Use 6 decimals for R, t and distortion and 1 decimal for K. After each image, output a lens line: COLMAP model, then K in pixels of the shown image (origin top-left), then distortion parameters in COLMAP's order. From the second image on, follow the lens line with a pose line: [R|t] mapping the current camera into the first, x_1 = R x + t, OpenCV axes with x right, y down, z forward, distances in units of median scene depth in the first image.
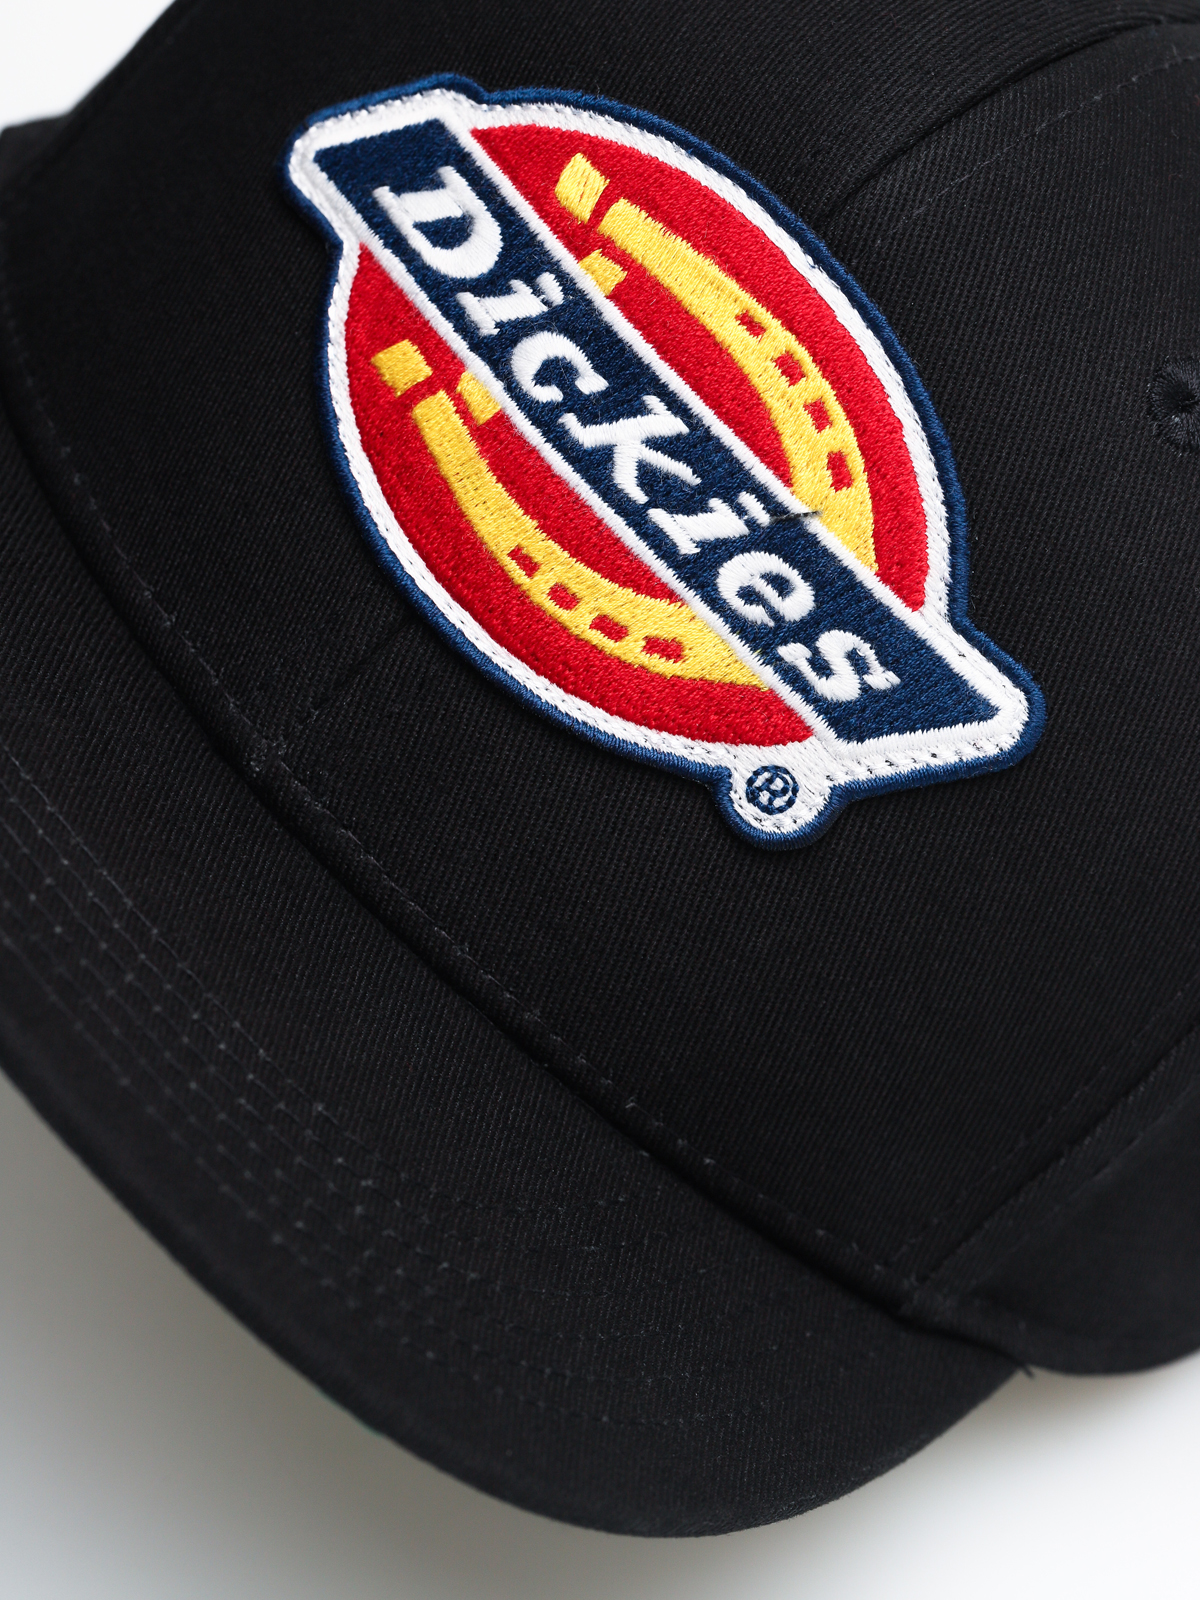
lens RADIAL K [[4520.8, 0, 600.3], [0, 4520.8, 799.8], [0, 0, 1]] dist [-0.301770, 0.000000]
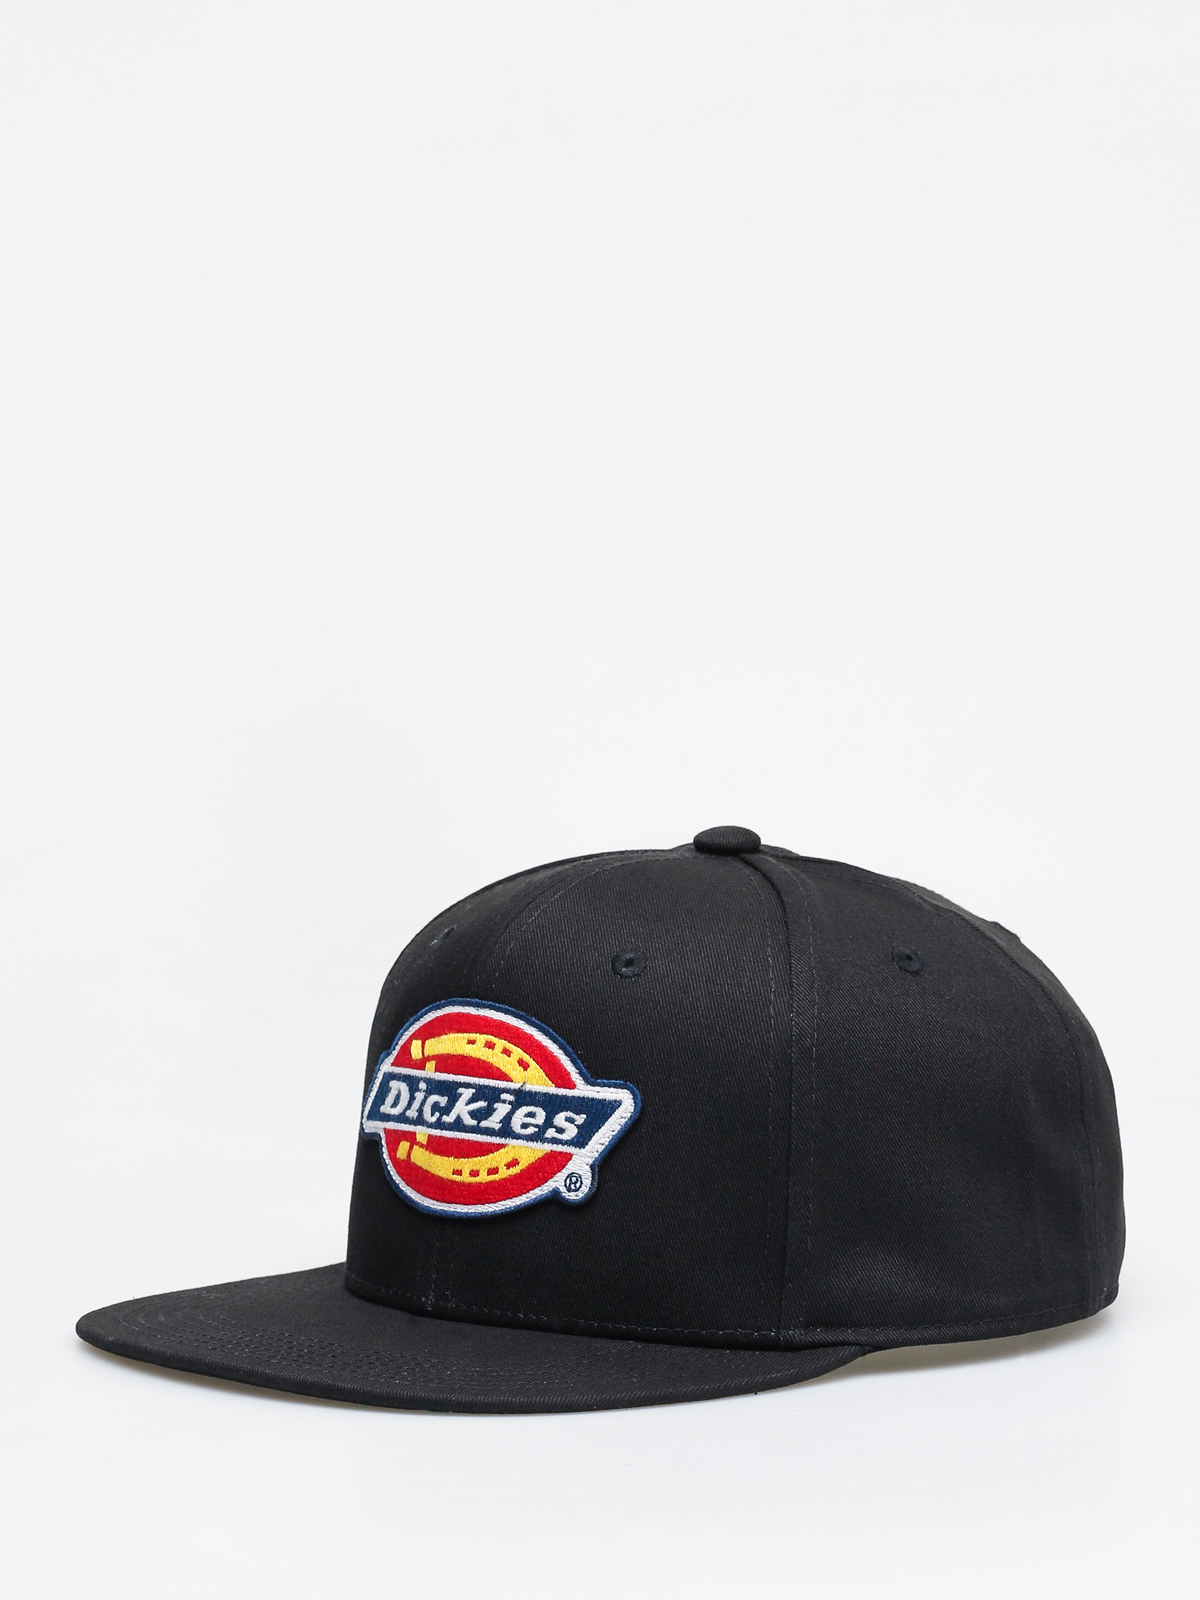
lens RADIAL K [[4520.8, 0, 600.0], [0, 4520.8, 799.5], [0, 0, 1]] dist [-0.301770, 0.000000]
pose [[0.771223, -0.613611, -0.169399, 0.600415], [0.474343, 0.731430, -0.489907, 1.068651], [0.424516, 0.297475, 0.855158, -1.177783]]
